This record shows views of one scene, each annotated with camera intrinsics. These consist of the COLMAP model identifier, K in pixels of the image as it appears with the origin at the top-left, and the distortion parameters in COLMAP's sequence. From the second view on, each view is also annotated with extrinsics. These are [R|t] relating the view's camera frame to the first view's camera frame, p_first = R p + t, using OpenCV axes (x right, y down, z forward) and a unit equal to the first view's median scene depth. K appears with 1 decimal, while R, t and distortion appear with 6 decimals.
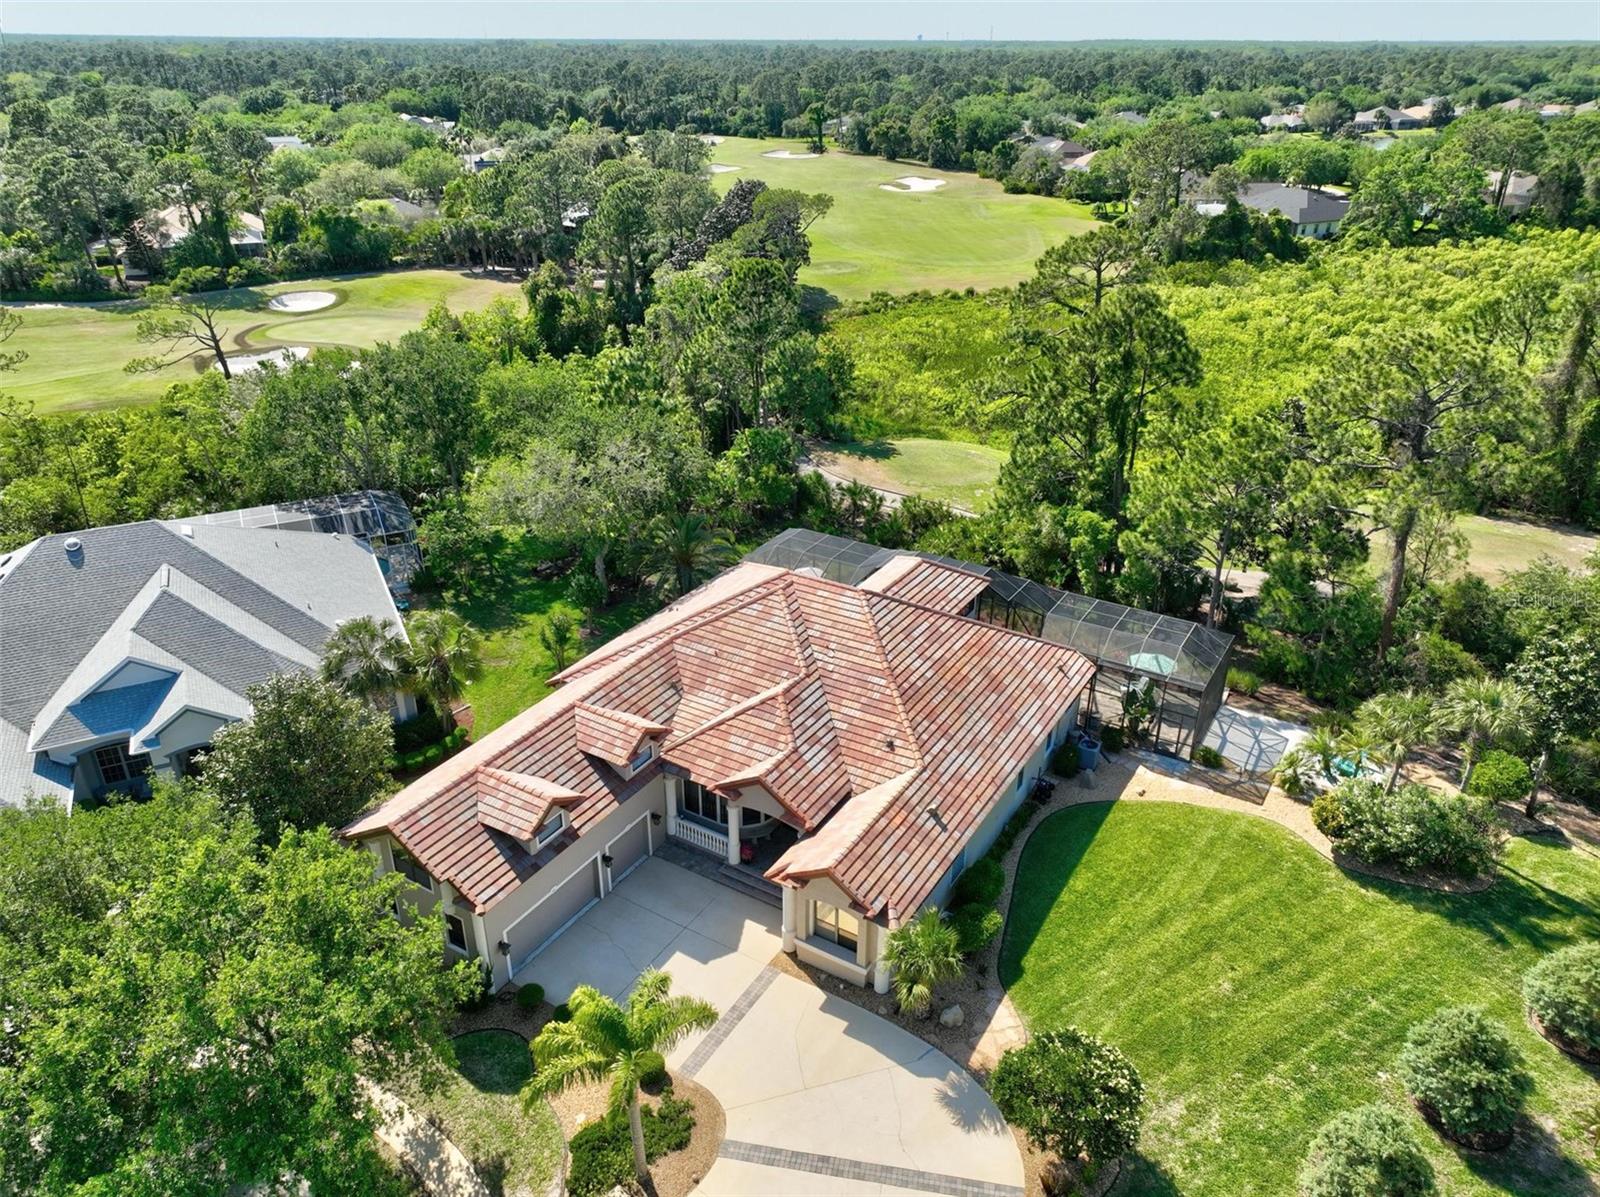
lens RADIAL K [[1120.6, 0, 797.2], [0, 1120.6, 602.6], [0, 0, 1]] dist [0.001991, 0.014218]
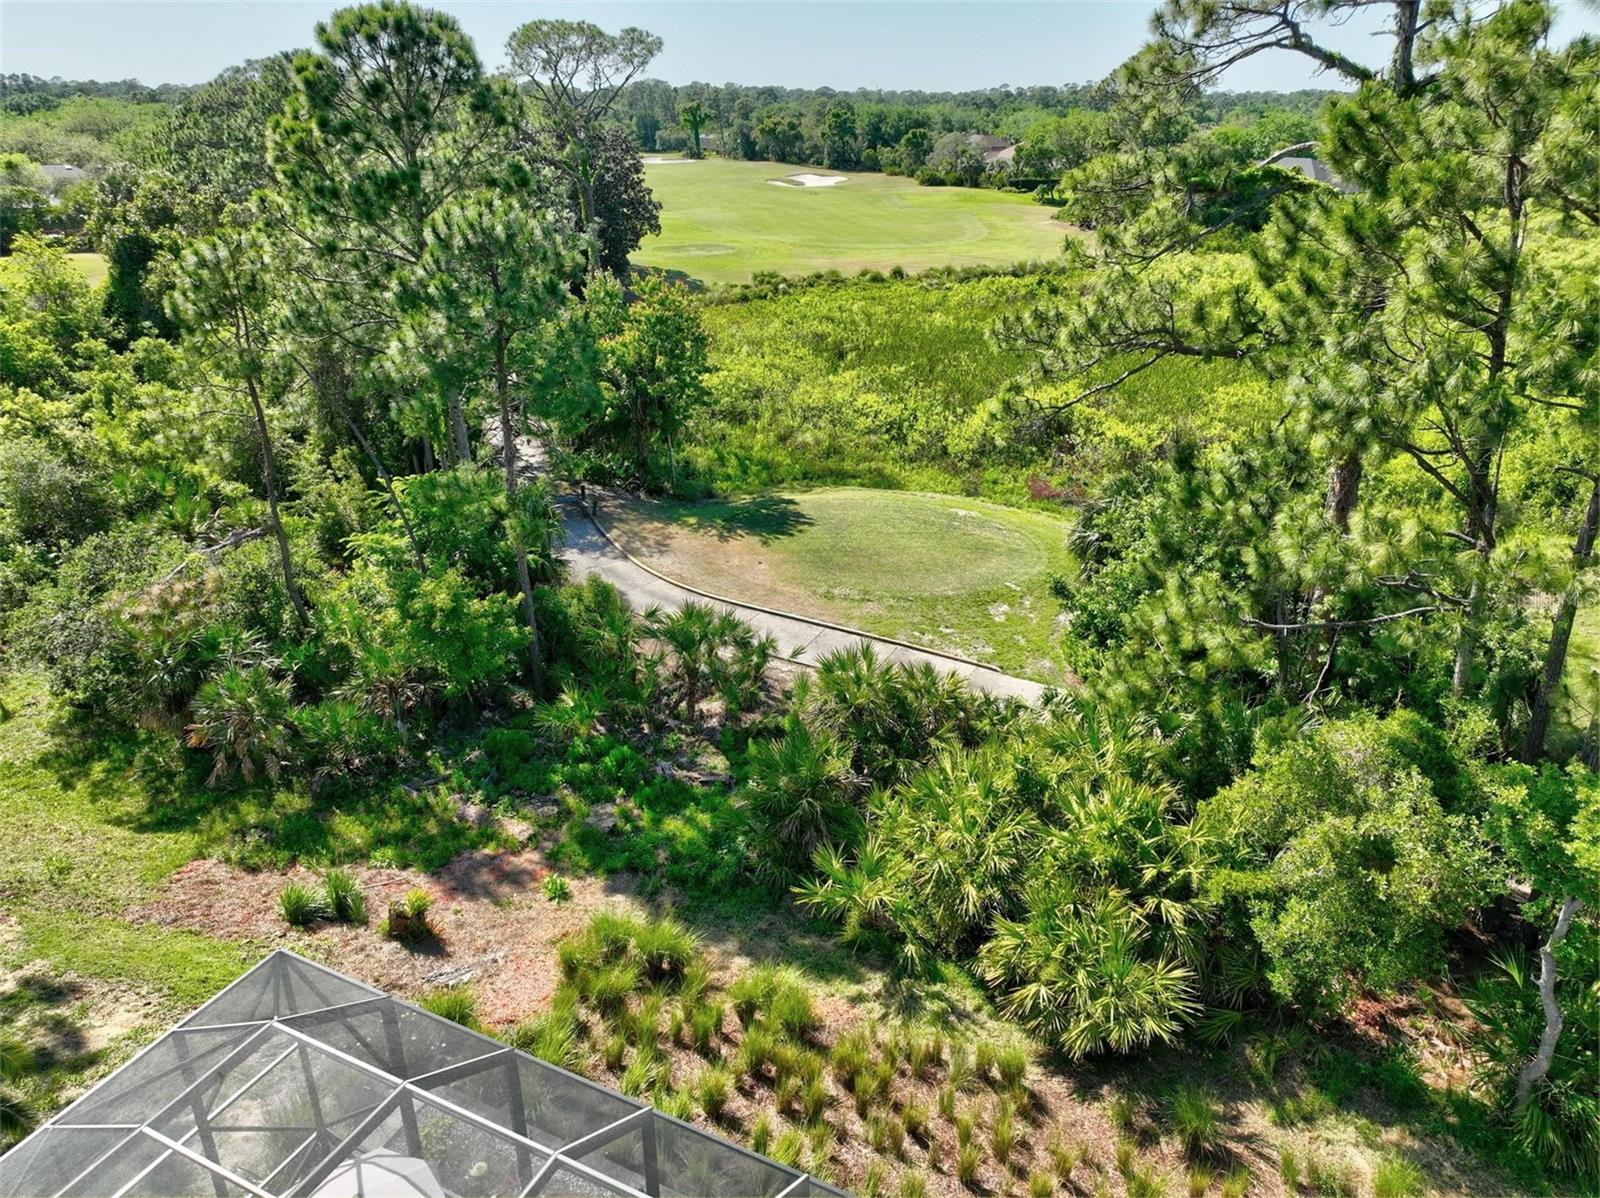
lens RADIAL K [[1120.6, 0, 796.0], [0, 1120.6, 600.4], [0, 0, 1]] dist [0.001991, 0.014218]
pose [[0.996117, -0.035874, 0.080401, 0.090056], [0.039613, 0.998183, -0.045398, -0.147473], [-0.078627, 0.048406, 0.995728, 1.003465]]
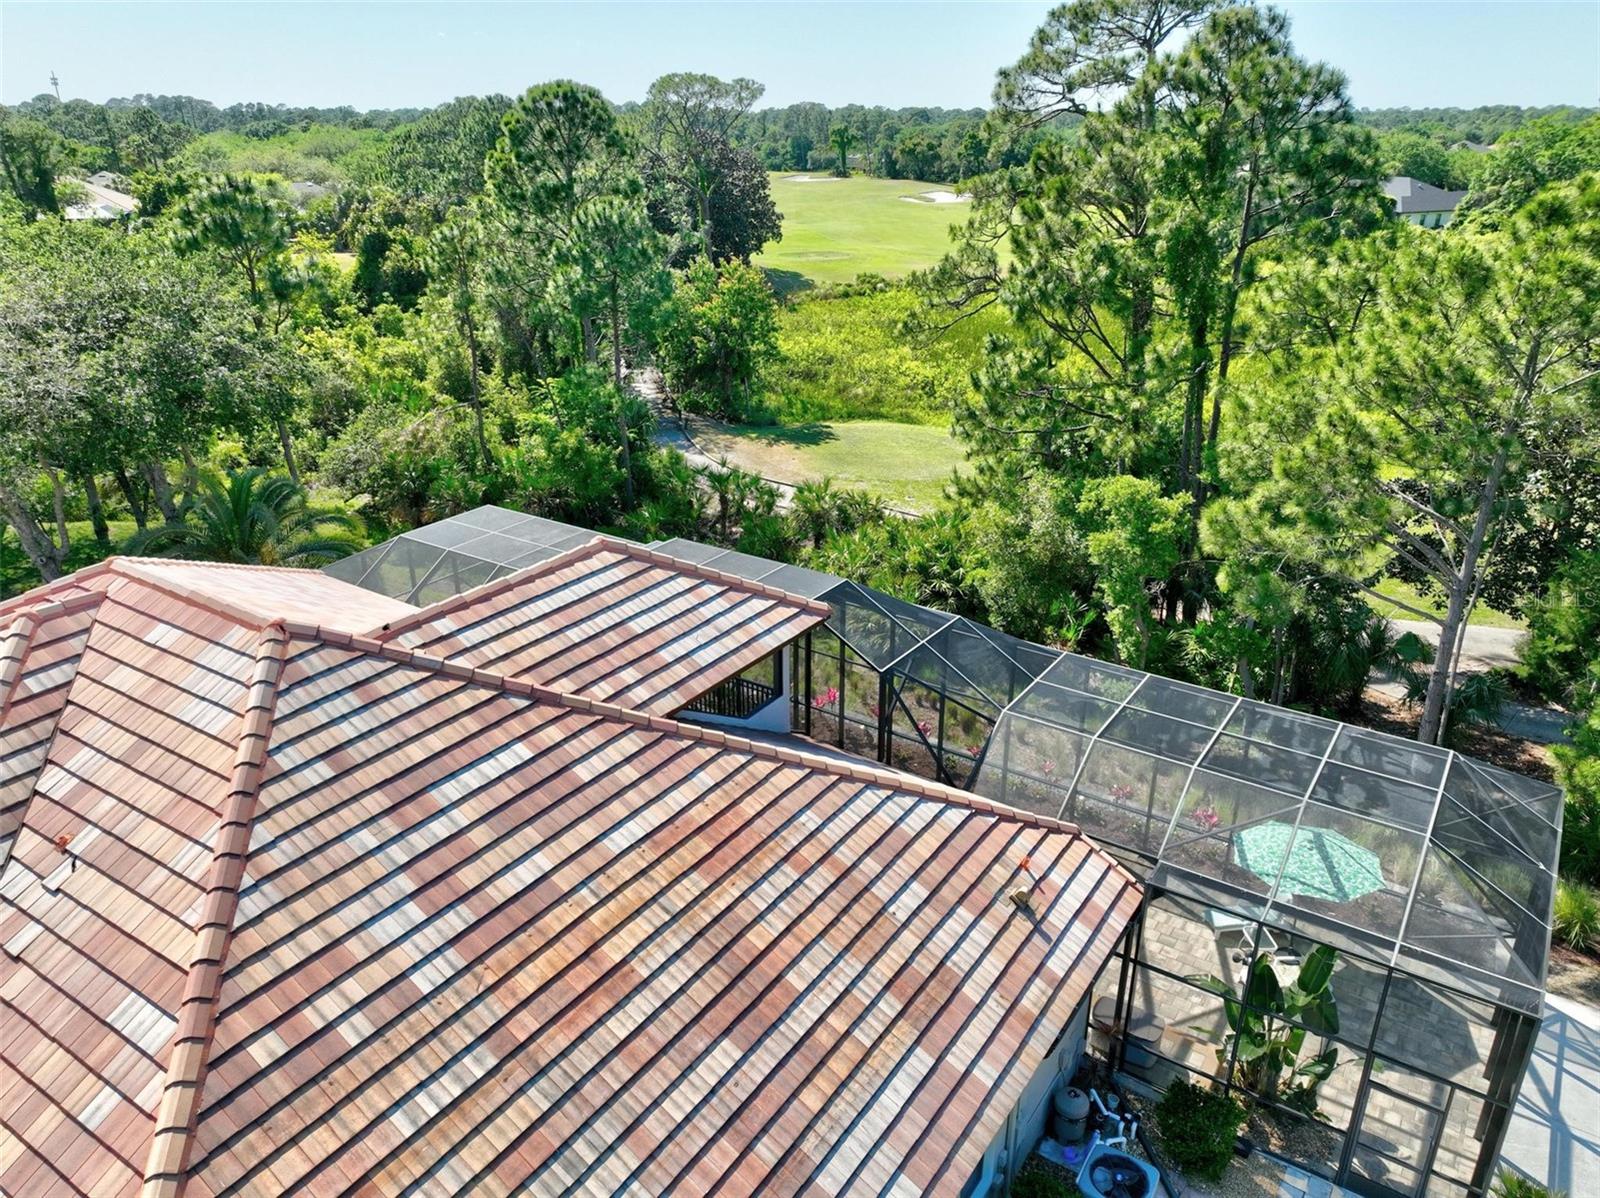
lens RADIAL K [[1120.6, 0, 799.0], [0, 1120.6, 602.4], [0, 0, 1]] dist [0.001991, 0.014218]
pose [[0.998967, 0.014055, -0.043215, 0.184043], [-0.016613, 0.998094, -0.059434, -0.002262], [0.042297, 0.060090, 0.997296, 0.682105]]
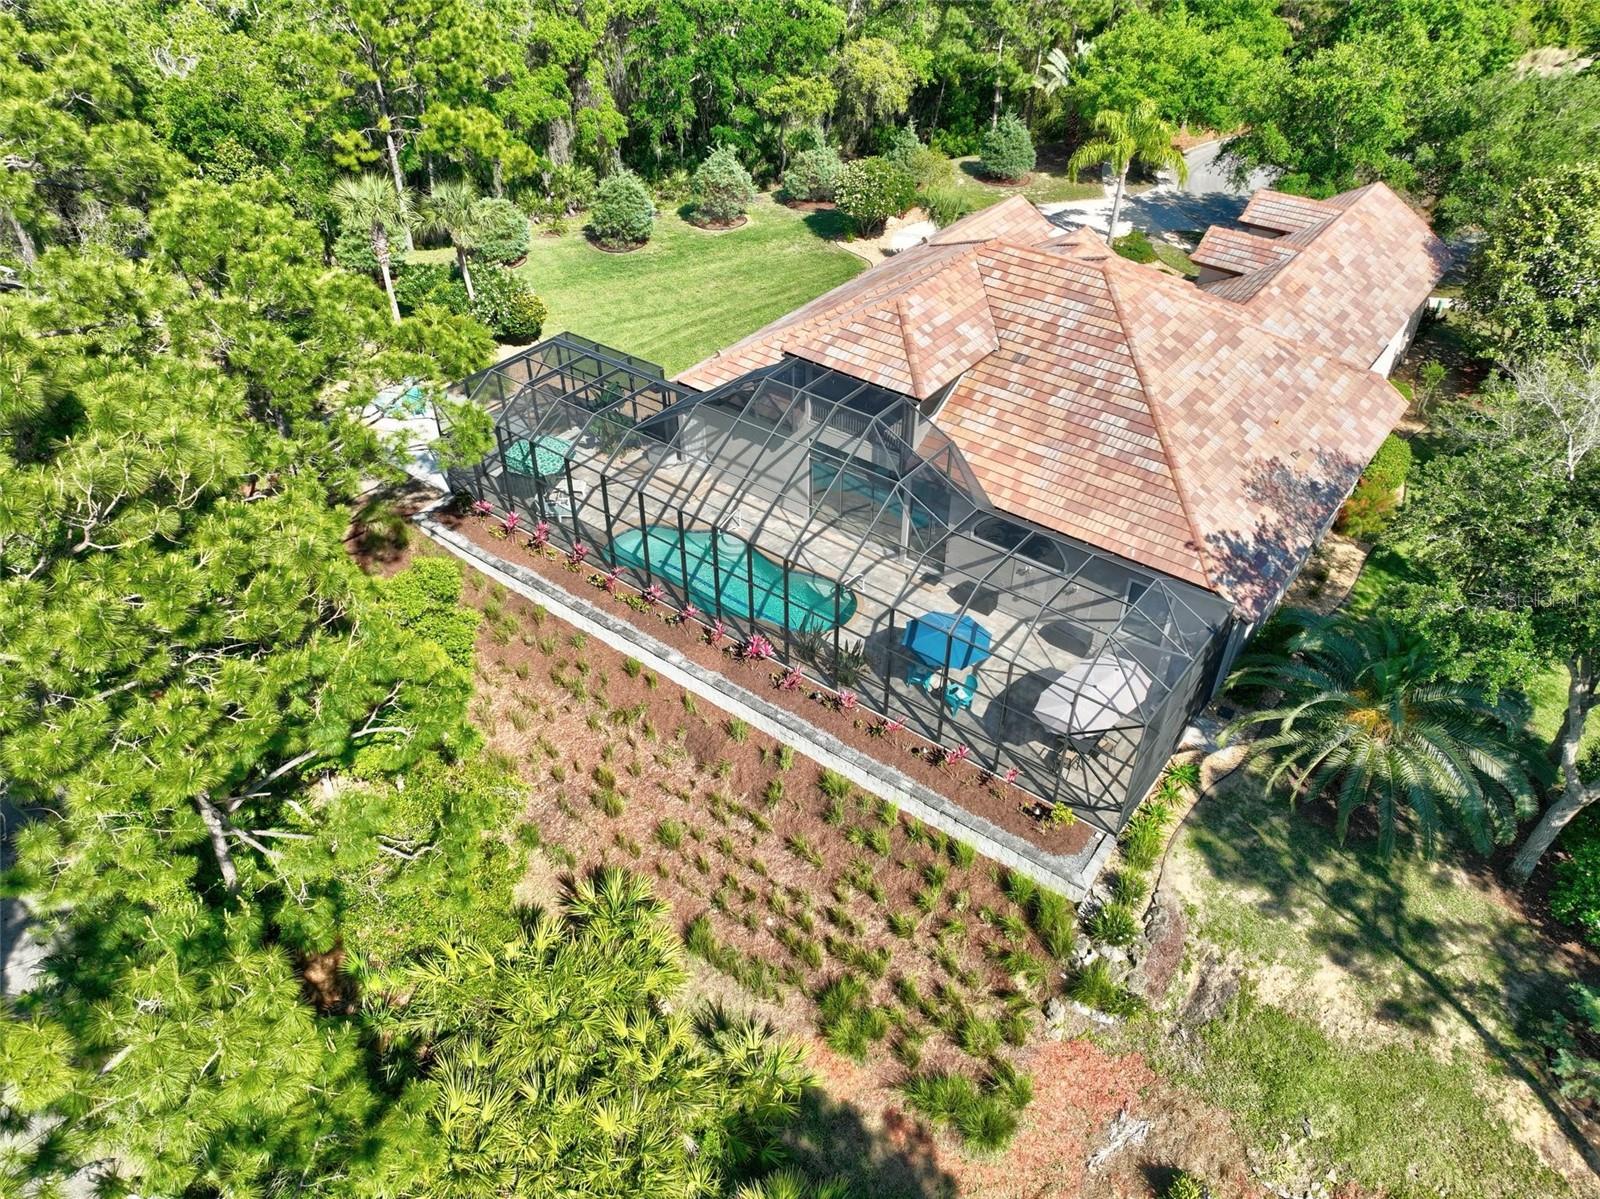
lens RADIAL K [[1120.6, 0, 797.7], [0, 1120.6, 596.4], [0, 0, 1]] dist [0.001991, 0.014218]
pose [[-0.994376, -0.070231, 0.079266, 0.106552], [0.042381, 0.422026, 0.905593, -0.553308], [-0.097053, 0.903859, -0.416676, 1.437336]]
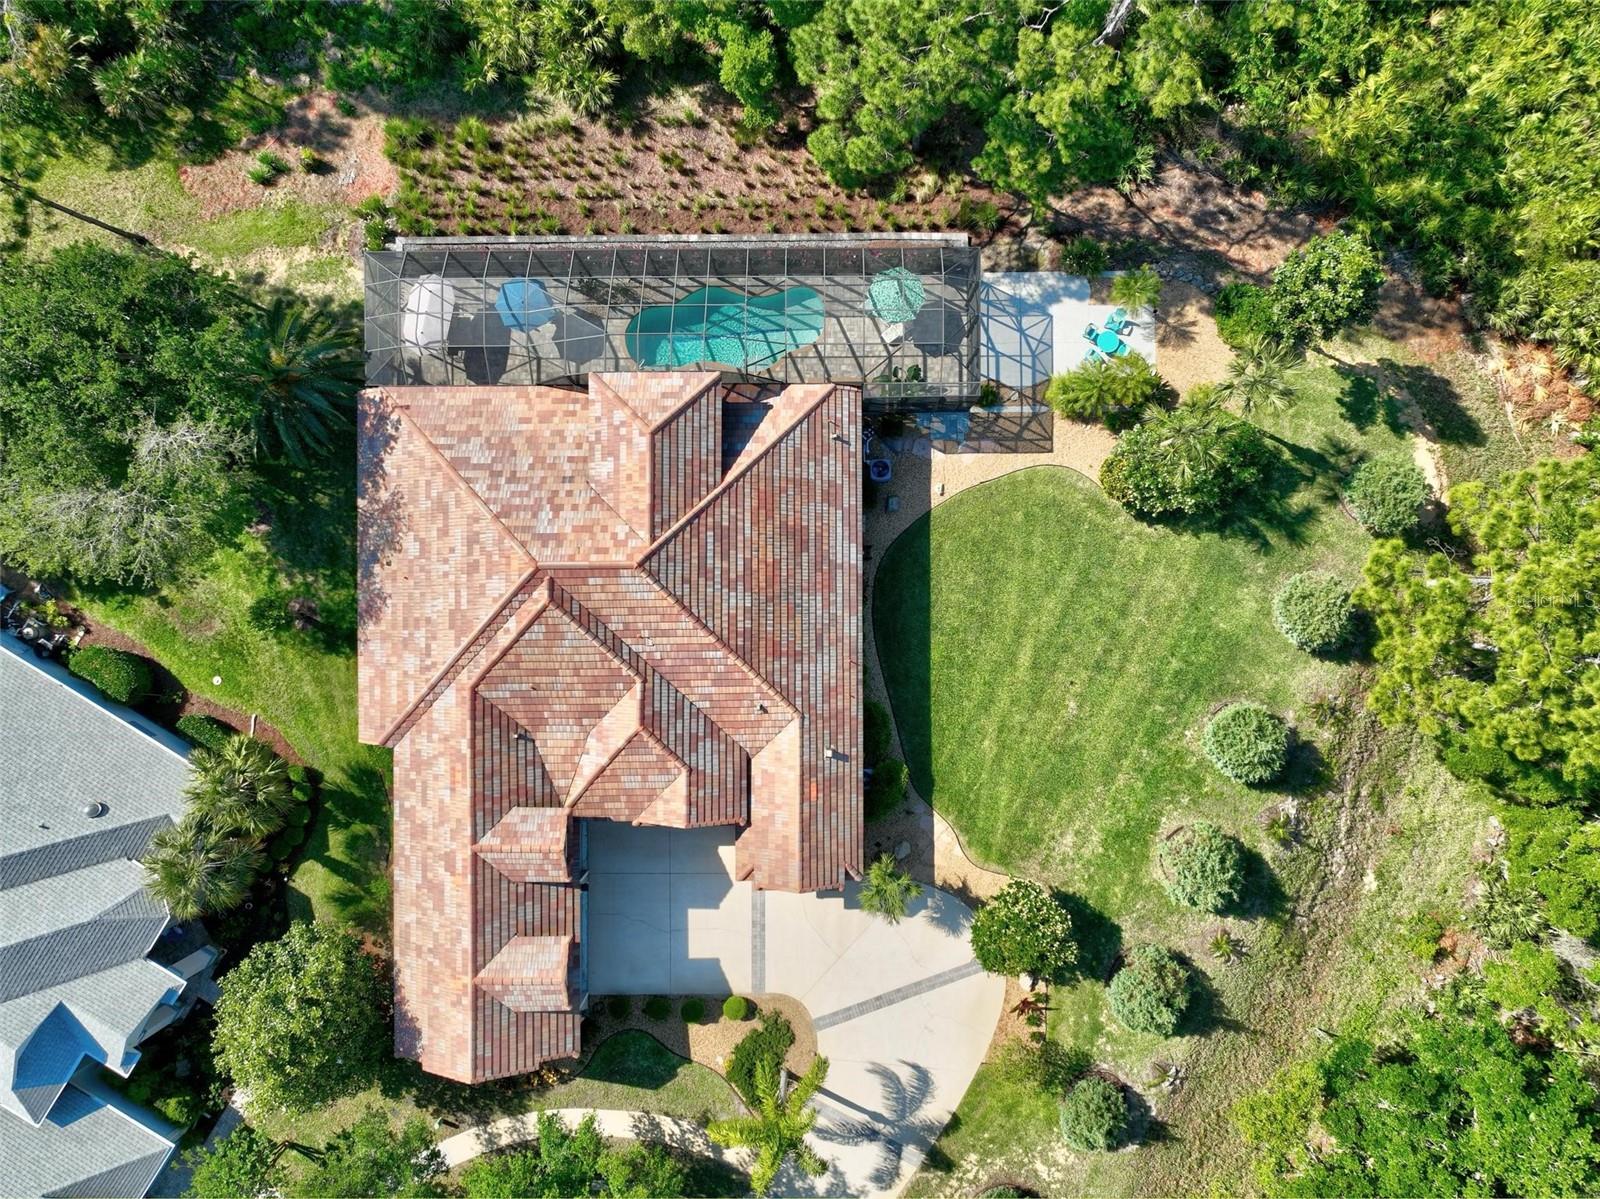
lens RADIAL K [[1120.6, 0, 797.8], [0, 1120.6, 612.2], [0, 0, 1]] dist [0.001991, 0.014218]
pose [[0.850153, -0.526273, -0.016625, 0.147139], [0.250466, 0.376431, 0.891945, -0.682978], [-0.463149, -0.762454, 0.451837, 0.492988]]
